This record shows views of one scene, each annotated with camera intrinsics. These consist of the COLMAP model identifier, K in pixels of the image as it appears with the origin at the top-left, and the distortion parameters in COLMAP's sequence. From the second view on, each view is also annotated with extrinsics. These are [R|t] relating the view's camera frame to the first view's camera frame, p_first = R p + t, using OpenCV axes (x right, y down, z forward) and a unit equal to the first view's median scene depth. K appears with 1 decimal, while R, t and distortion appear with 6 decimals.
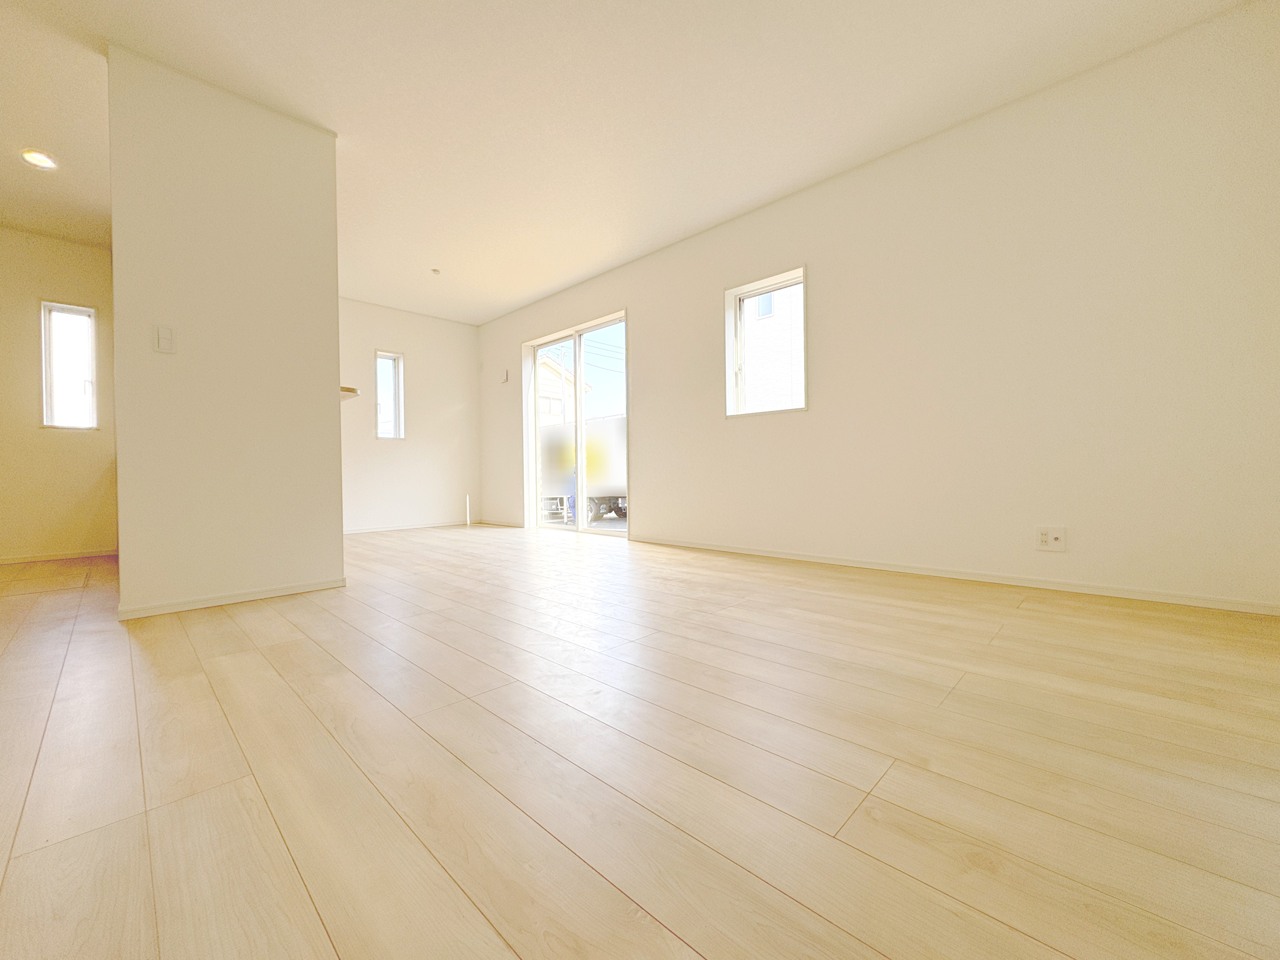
lens RADIAL K [[507.8, 0, 640.3], [0, 507.8, 481.8], [0, 0, 1]] dist [-0.001787, 0.000406]
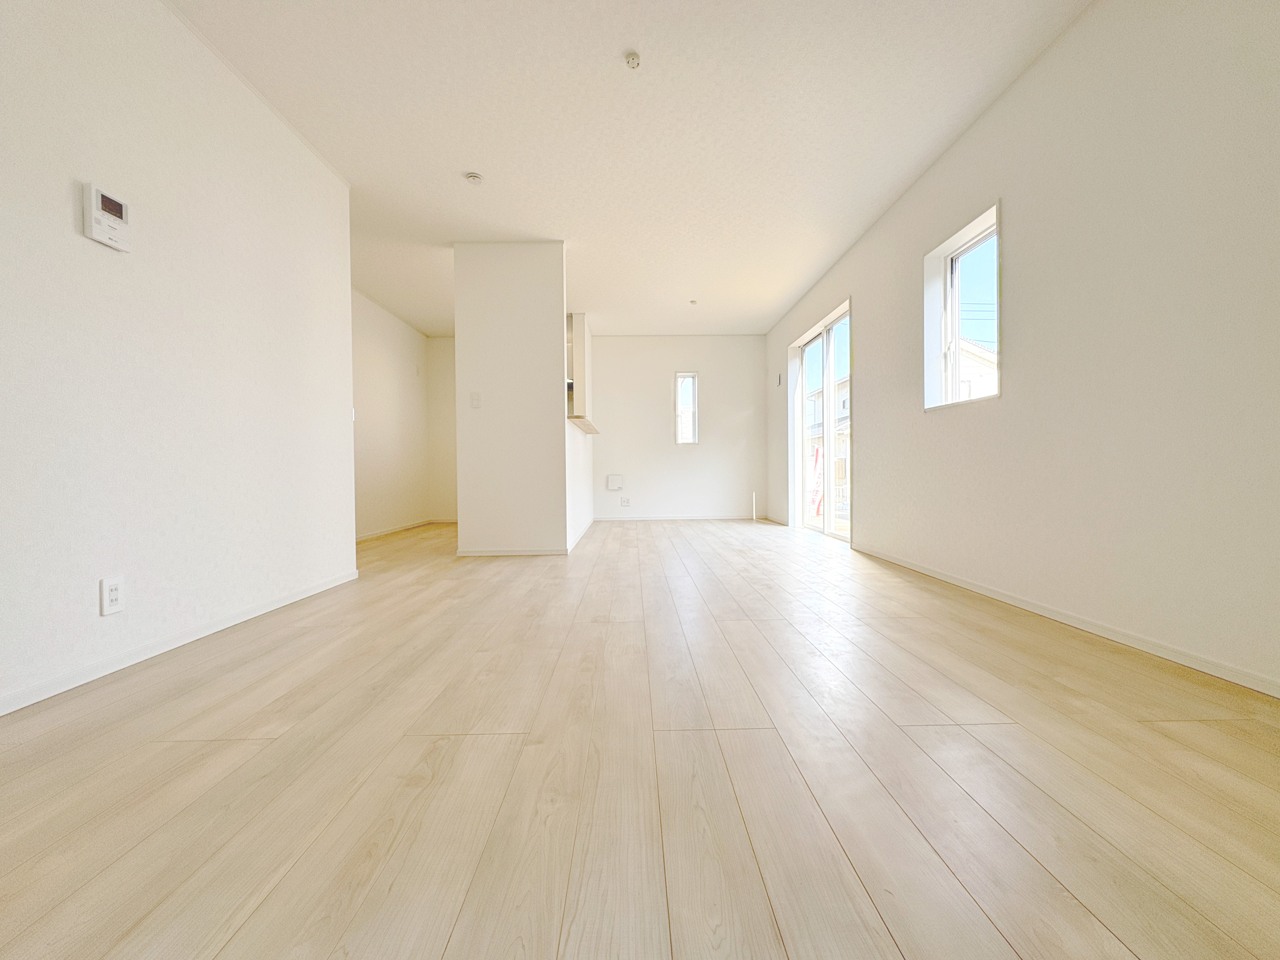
lens RADIAL K [[507.8, 0, 637.2], [0, 507.8, 481.5], [0, 0, 1]] dist [-0.001787, 0.000406]
pose [[0.708226, 0.020231, -0.705695, 0.392173], [-0.012030, 0.999790, 0.016590, -0.019614], [0.705883, -0.003260, 0.708321, 0.084167]]
